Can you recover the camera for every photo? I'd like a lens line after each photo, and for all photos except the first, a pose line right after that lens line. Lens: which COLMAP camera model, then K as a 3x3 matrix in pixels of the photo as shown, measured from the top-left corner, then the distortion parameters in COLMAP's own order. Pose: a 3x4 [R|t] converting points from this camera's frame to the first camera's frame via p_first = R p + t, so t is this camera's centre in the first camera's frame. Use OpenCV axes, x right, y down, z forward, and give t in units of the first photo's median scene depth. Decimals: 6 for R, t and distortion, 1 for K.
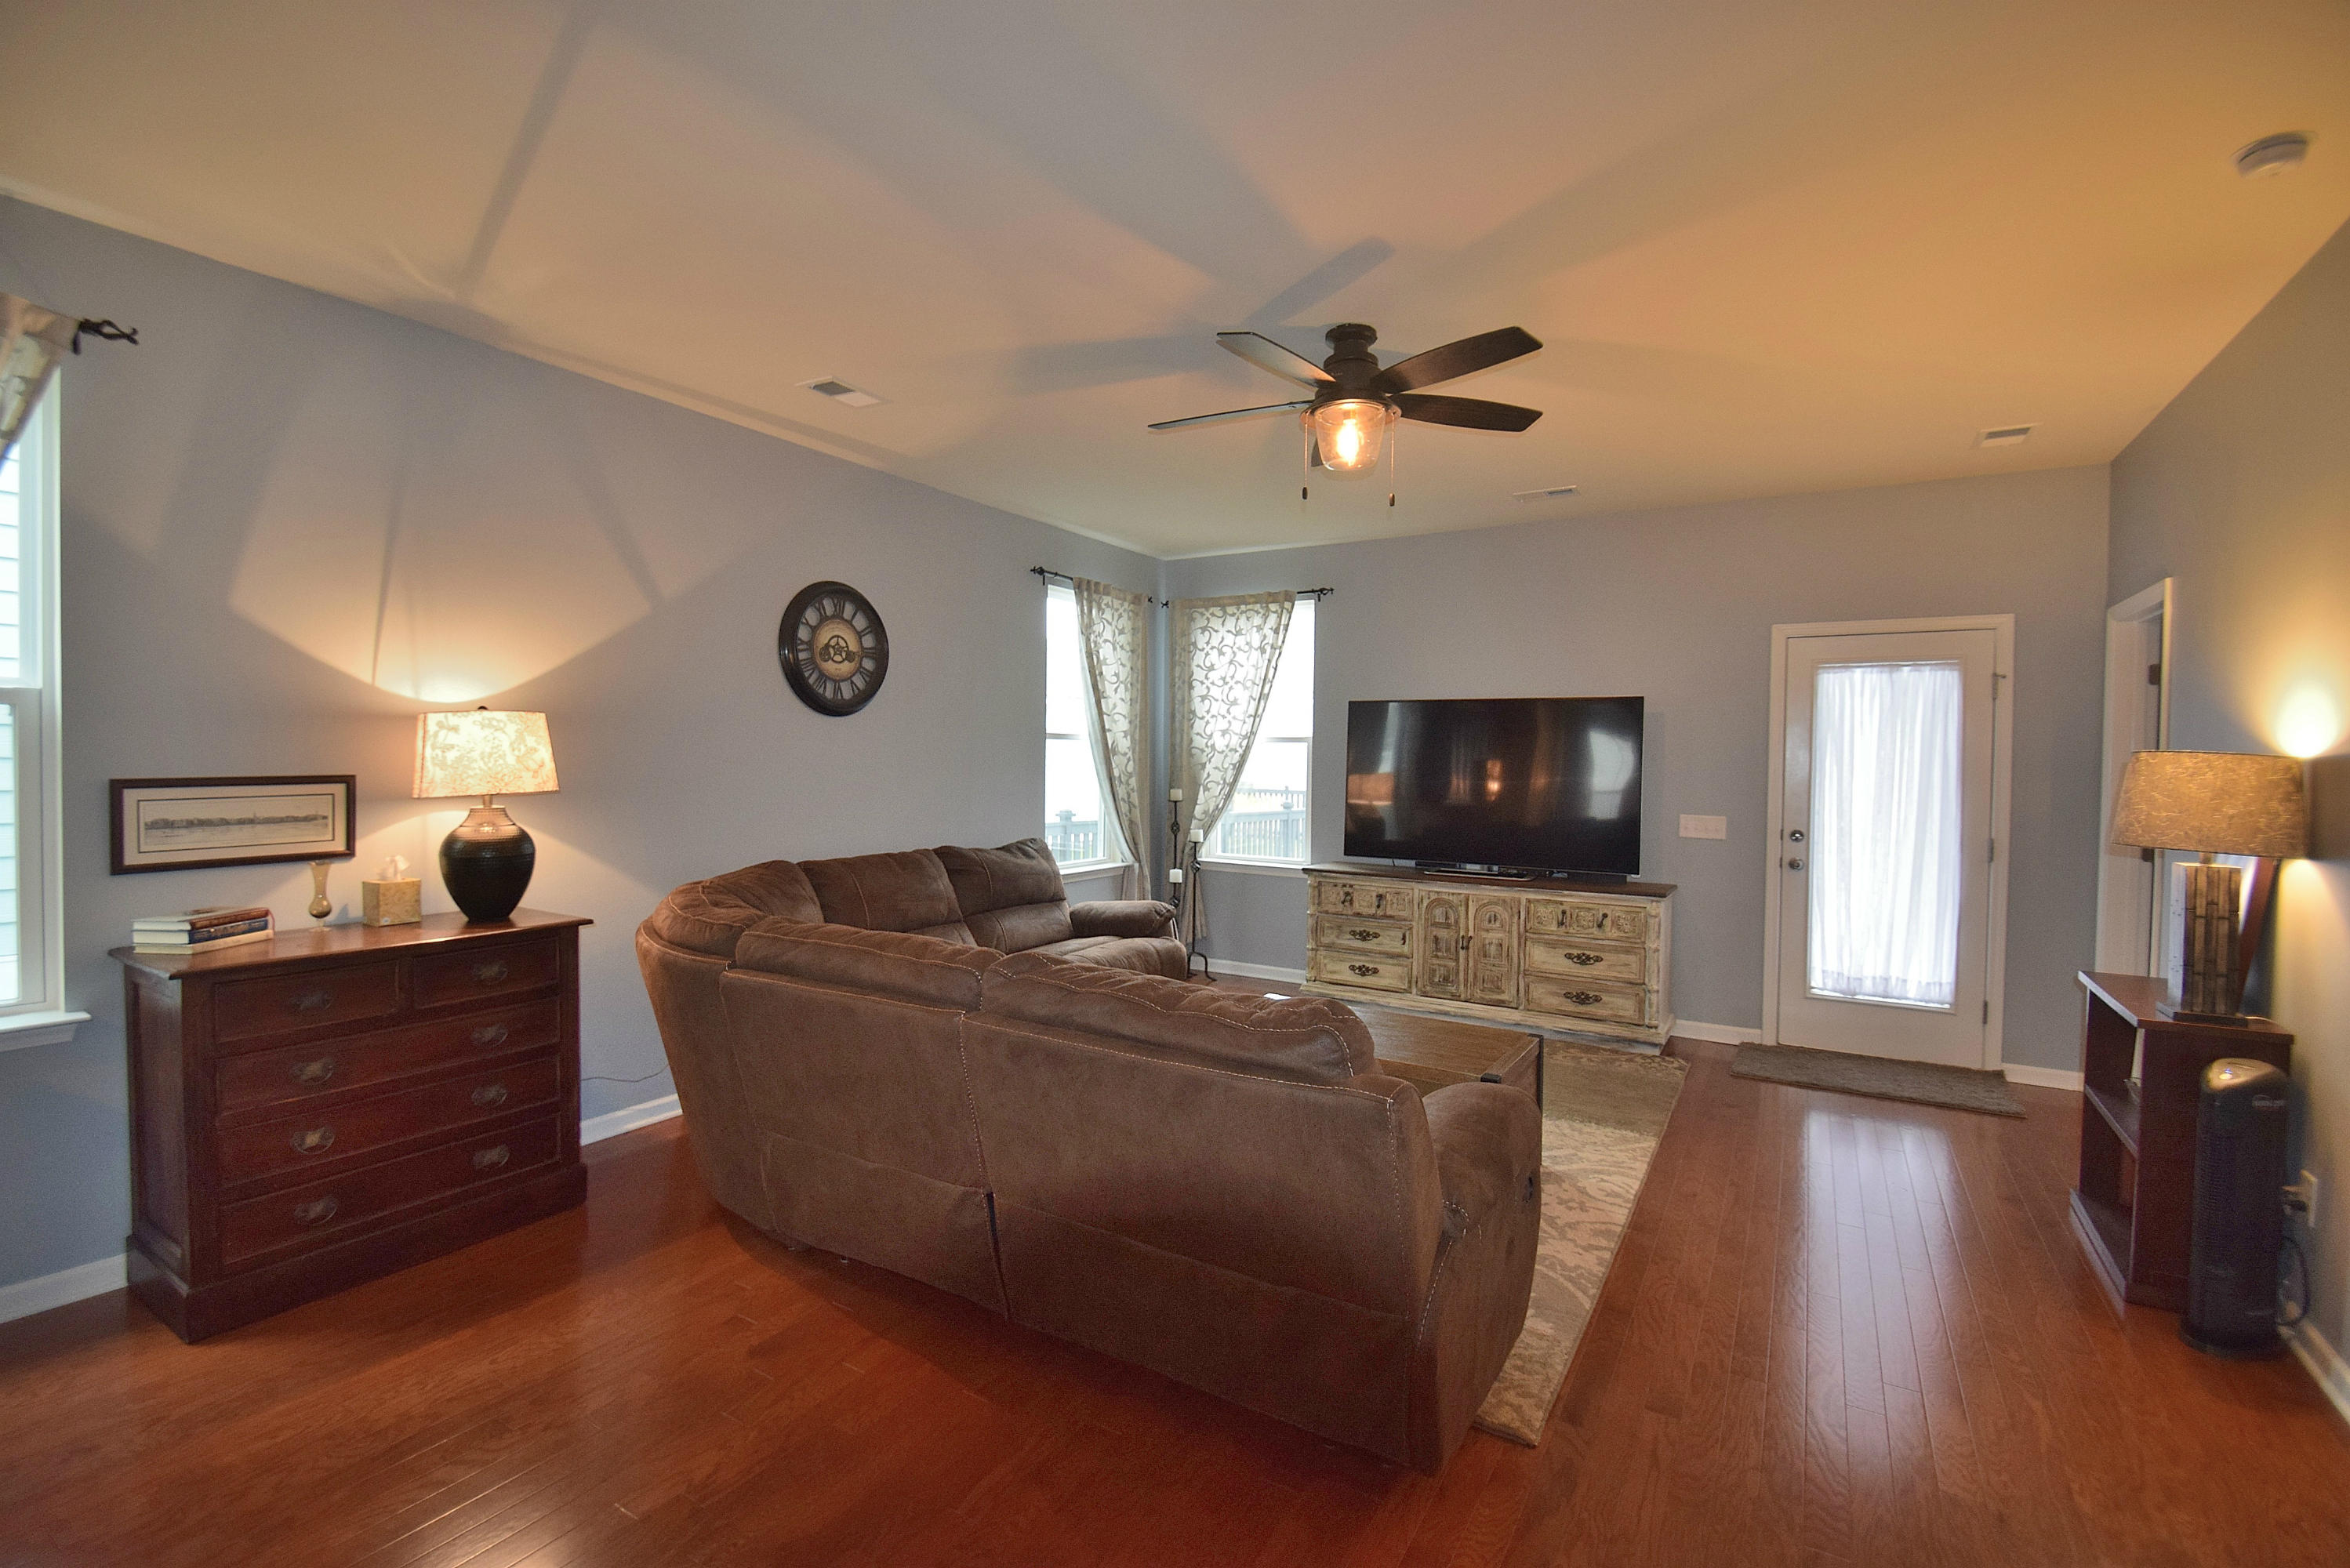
lens RADIAL K [[1060.6, 0, 1136.9], [0, 1060.6, 789.3], [0, 0, 1]] dist [0.000329, -0.011104]
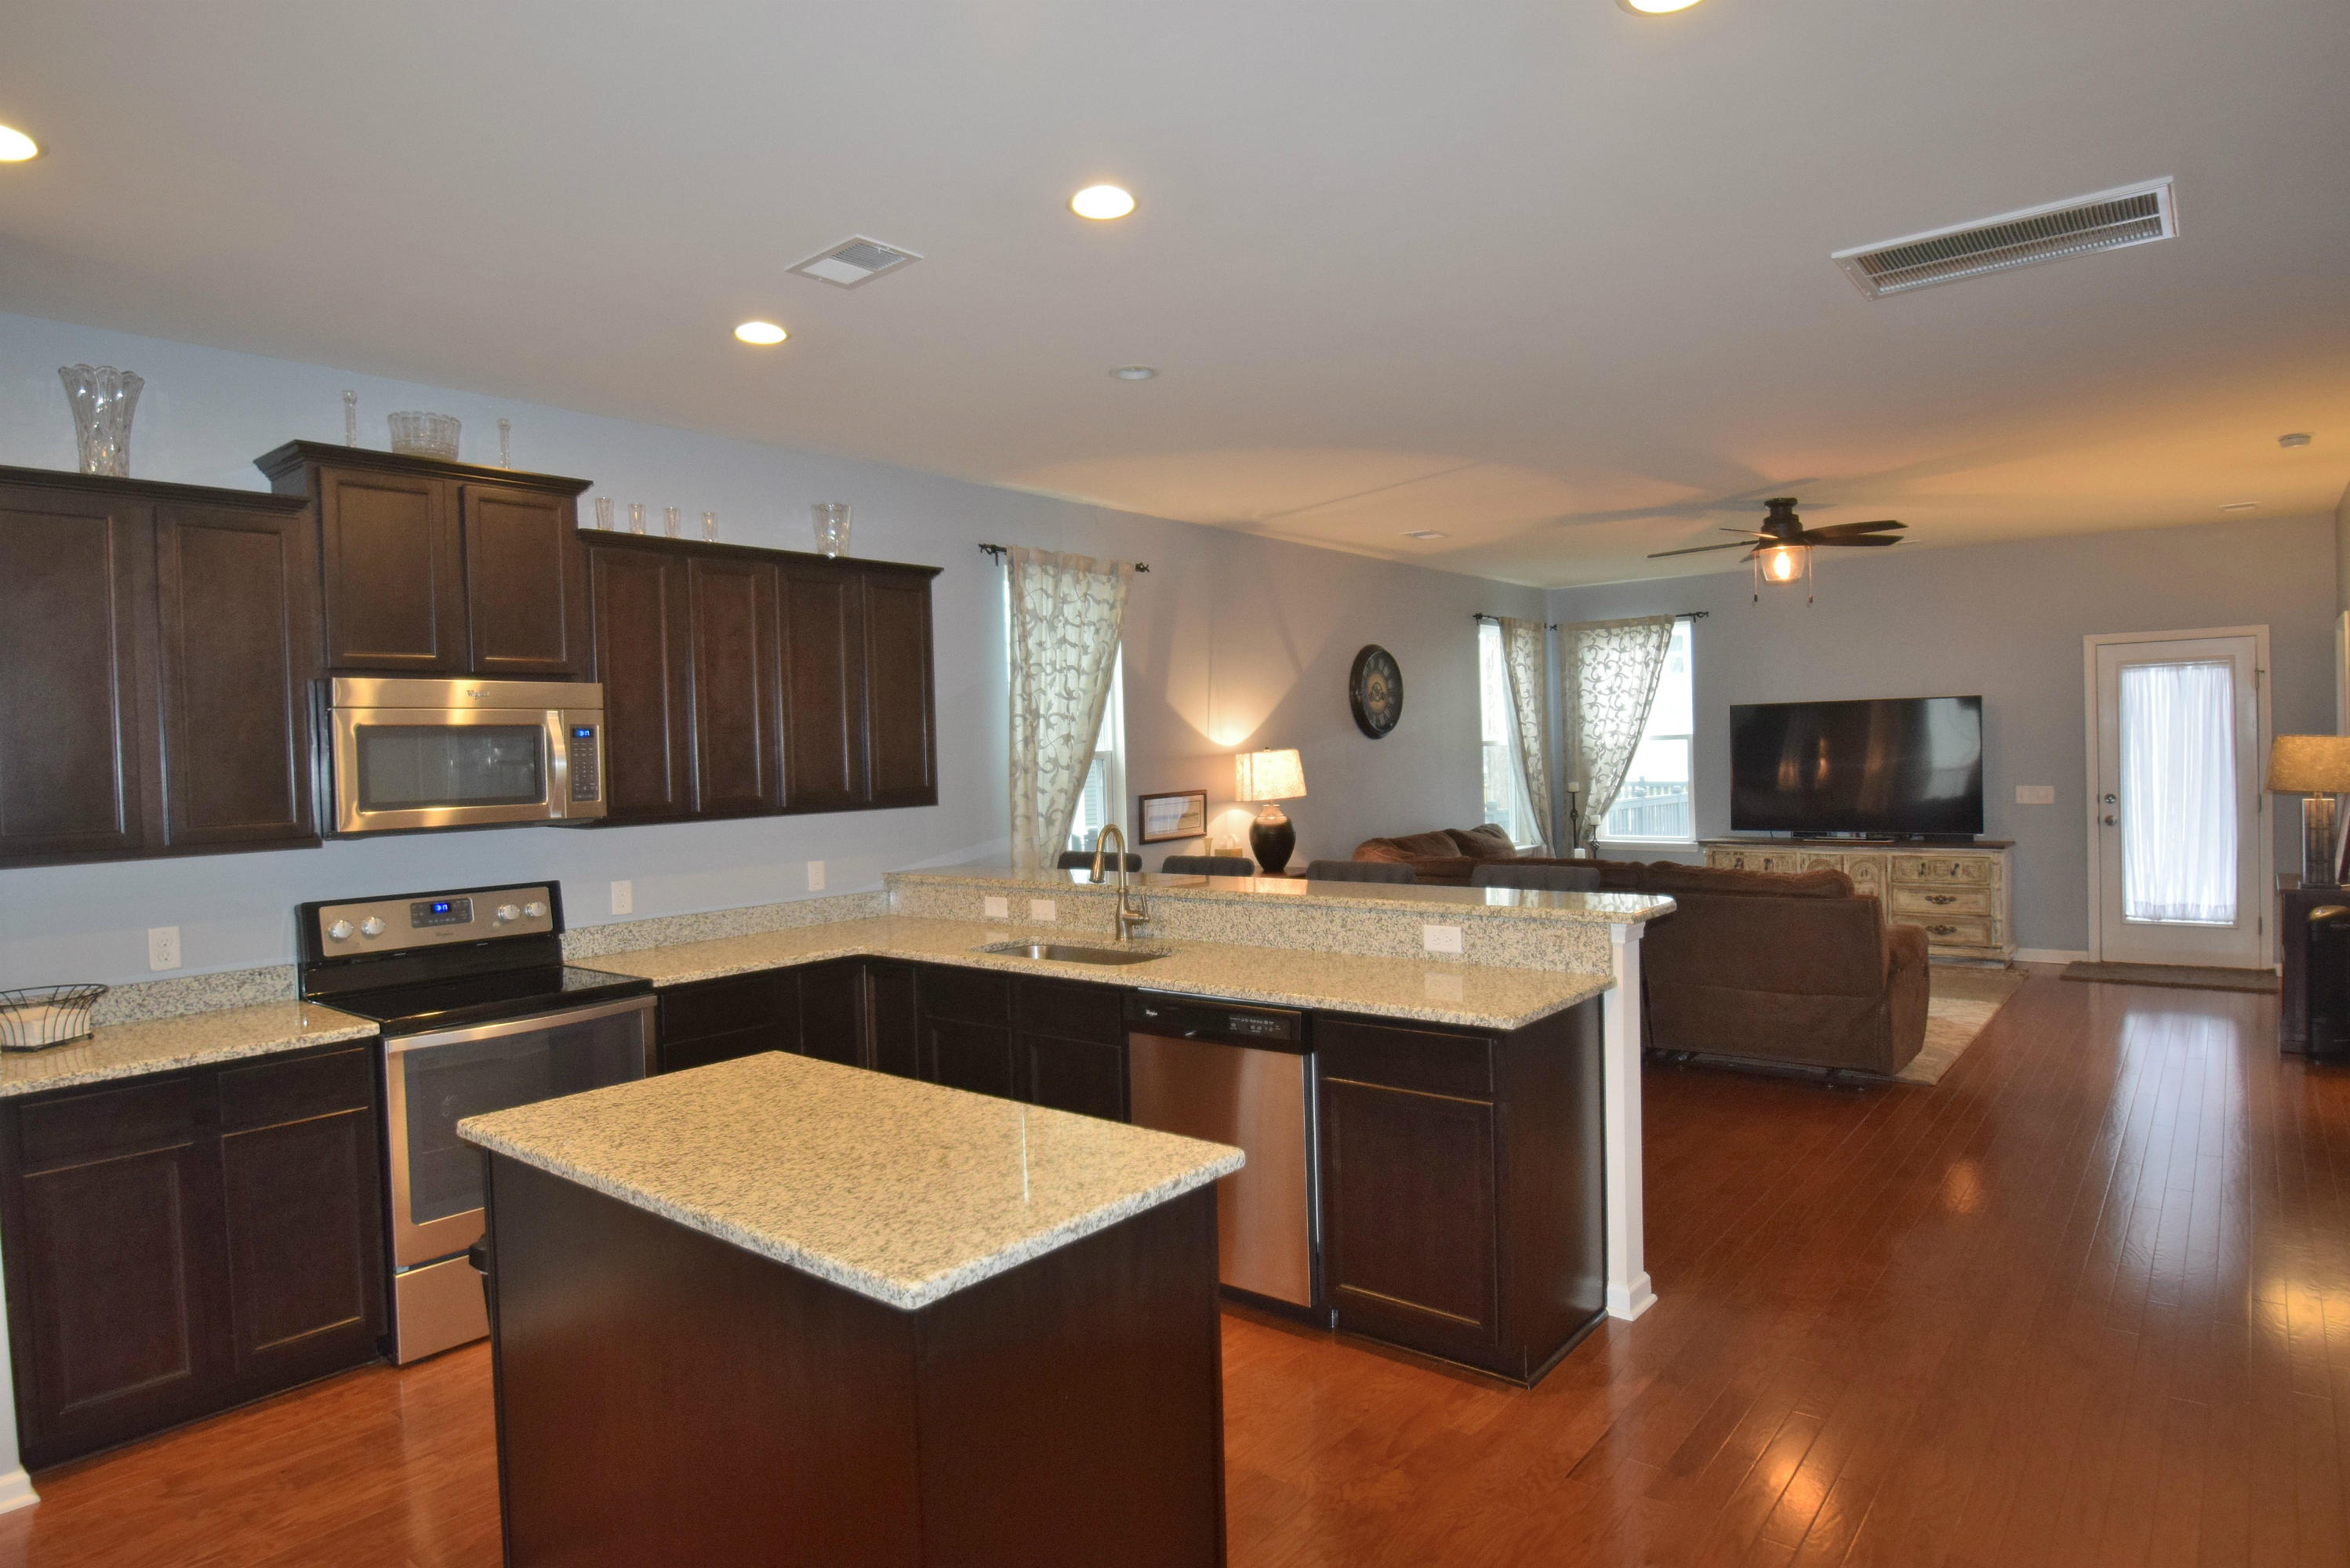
lens RADIAL K [[1338.6, 0, 1150.1], [0, 1338.6, 784.2], [0, 0, 1]] dist [-0.013524, -0.008481]
pose [[0.991653, -0.038462, -0.123062, -0.337791], [0.037658, 0.999251, -0.008854, -0.003745], [0.123311, 0.004146, 0.992359, -0.749005]]
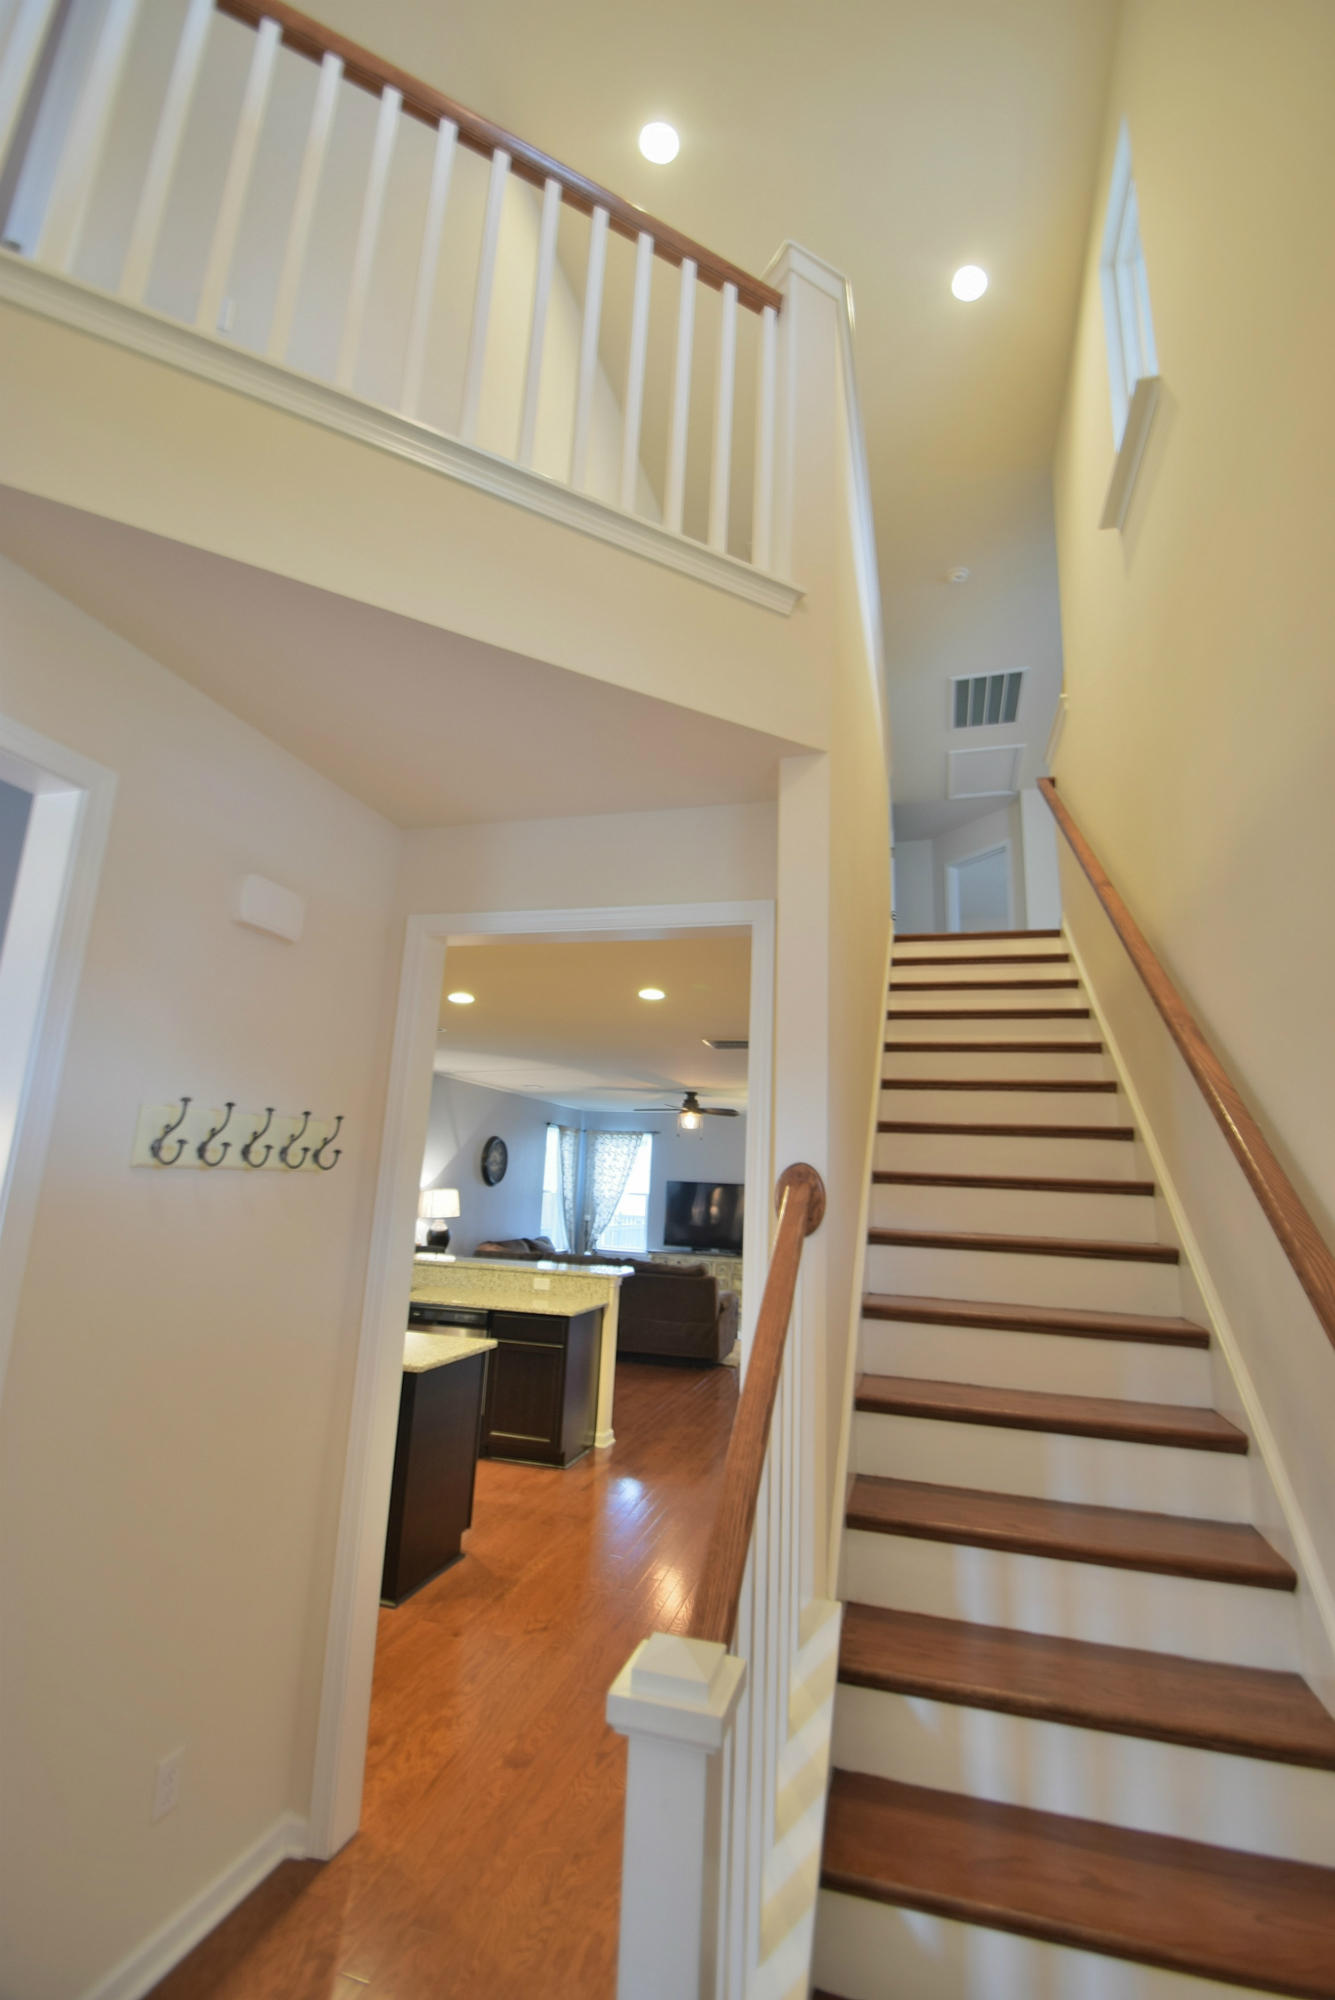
lens RADIAL K [[902.7, 0, 682.5], [0, 902.7, 996.5], [0, 0, 1]] dist [0.000329, -0.011104]
pose [[0.955859, 0.087740, 0.280420, -0.464879], [-0.021351, 0.972593, -0.231533, -0.016624], [-0.293049, 0.215326, 0.931535, -1.255876]]
